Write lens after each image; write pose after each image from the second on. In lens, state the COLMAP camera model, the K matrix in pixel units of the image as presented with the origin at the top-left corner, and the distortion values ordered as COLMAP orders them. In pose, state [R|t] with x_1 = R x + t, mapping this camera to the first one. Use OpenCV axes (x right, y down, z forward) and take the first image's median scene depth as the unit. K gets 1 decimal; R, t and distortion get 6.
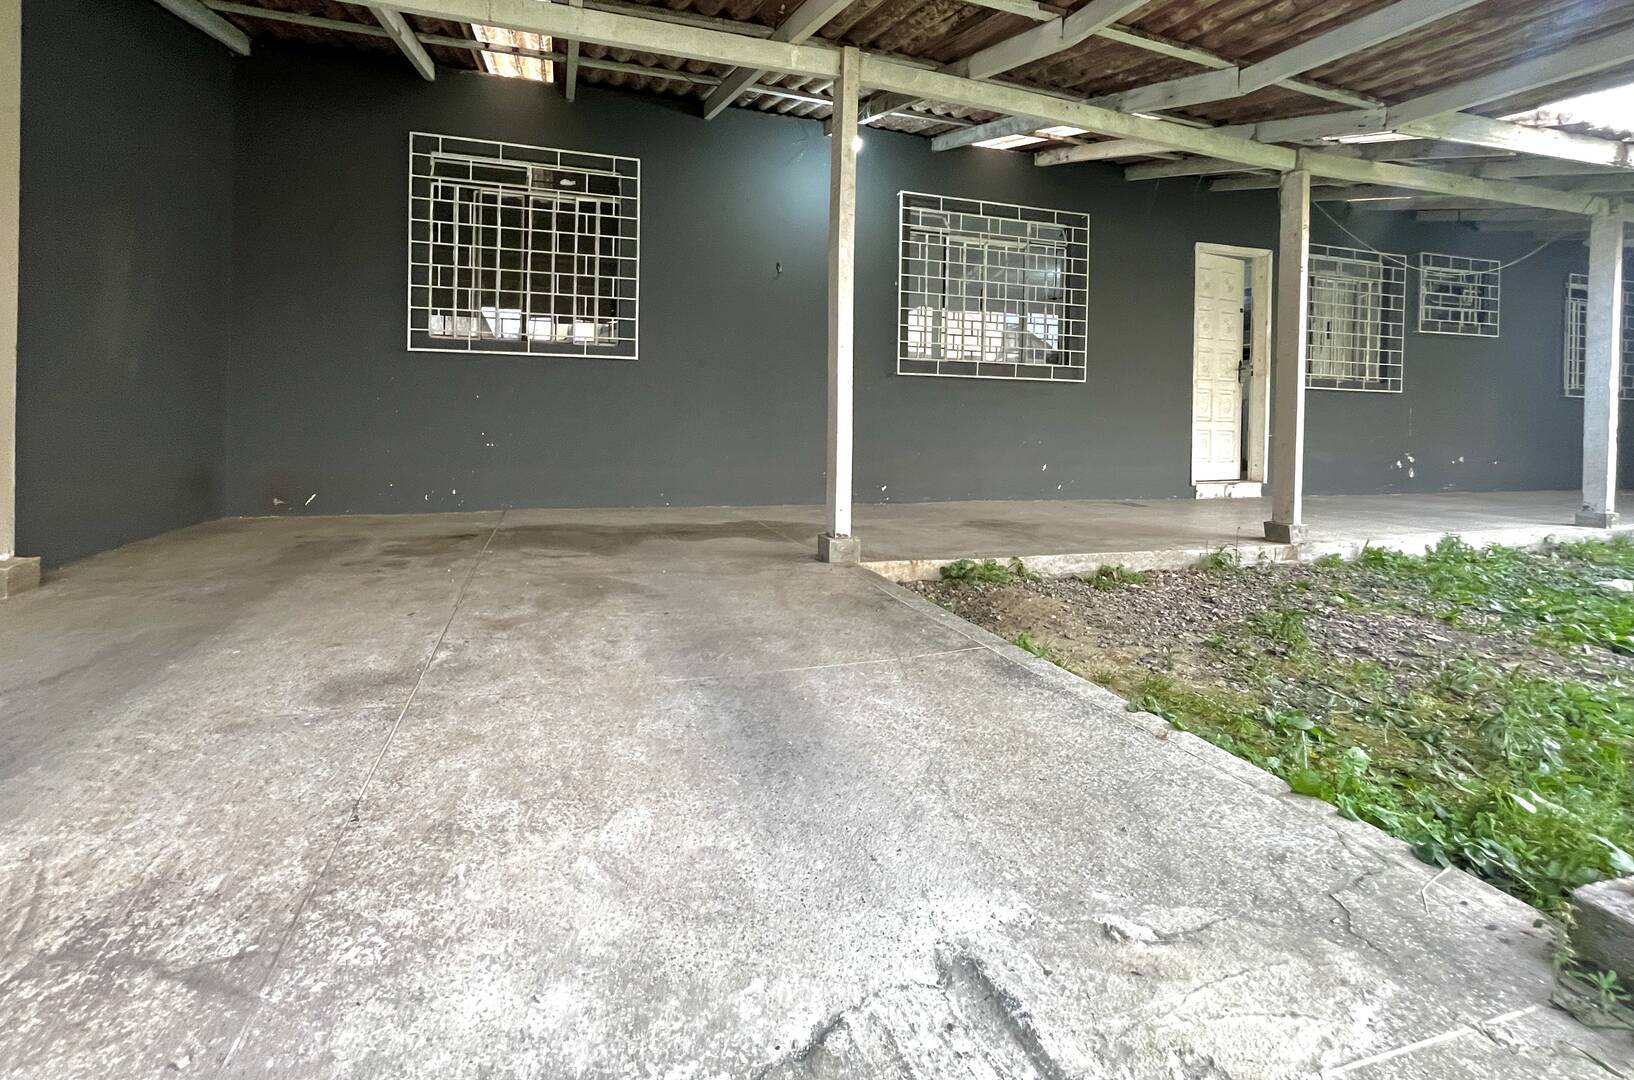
lens RADIAL K [[671.6, 0, 794.5], [0, 671.6, 423.4], [0, 0, 1]] dist [-0.001625, 0.000032]
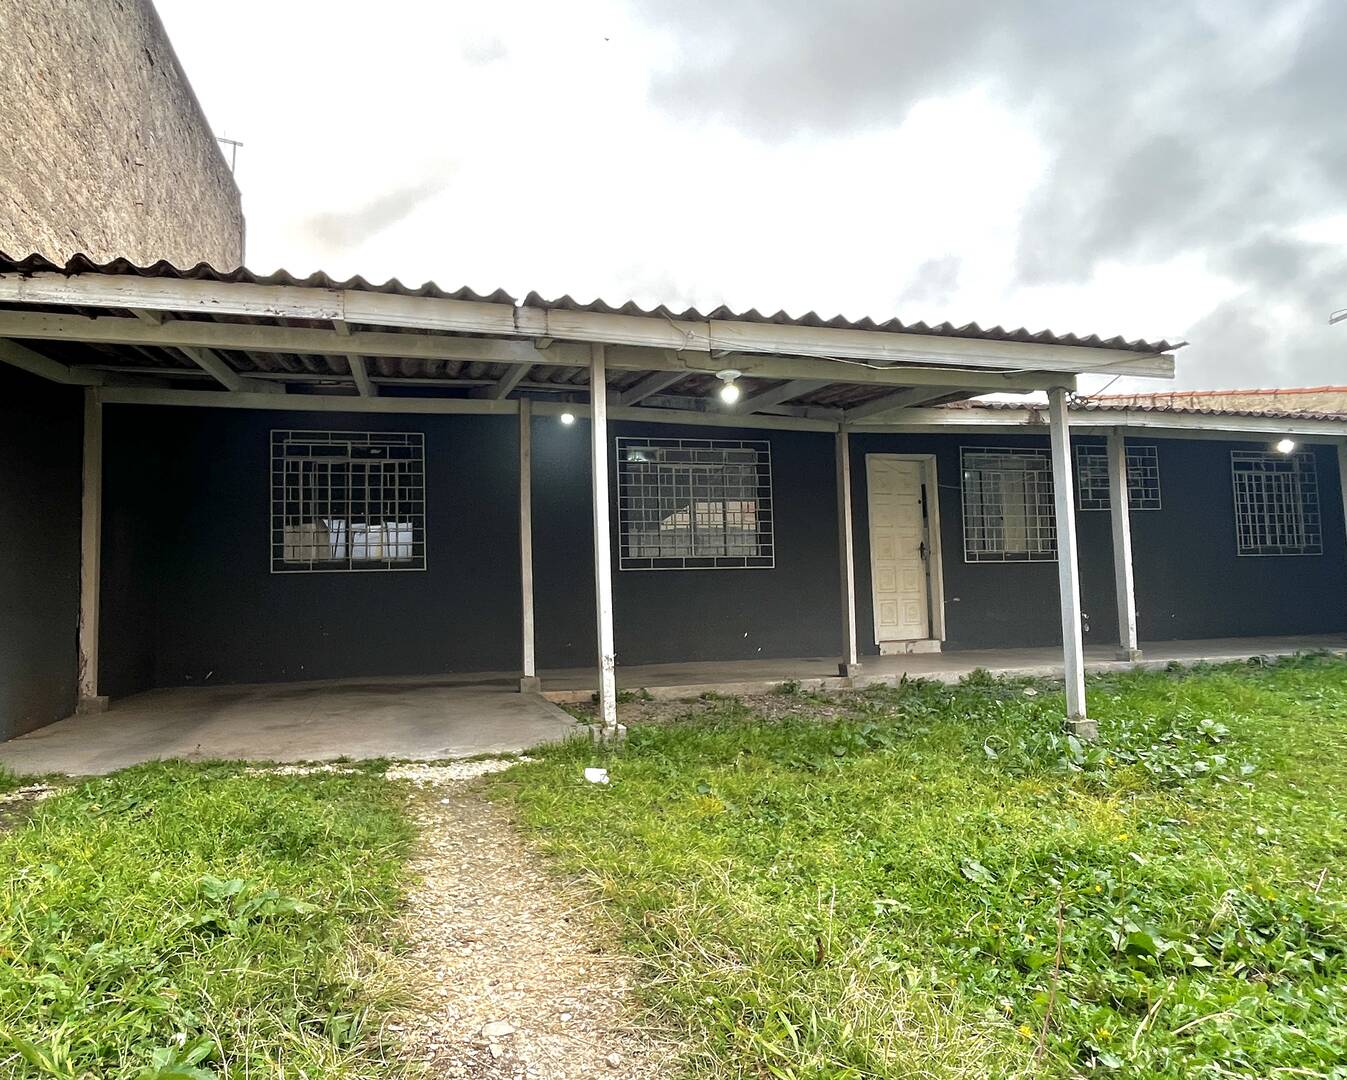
lens RADIAL K [[843.5, 0, 673.8], [0, 843.5, 542.0], [0, 0, 1]] dist [-0.000794, -0.000287]
pose [[0.998558, -0.045647, -0.028252, 0.359463], [0.043566, 0.996571, -0.070344, -0.006146], [0.031366, 0.069012, 0.997123, -0.809531]]
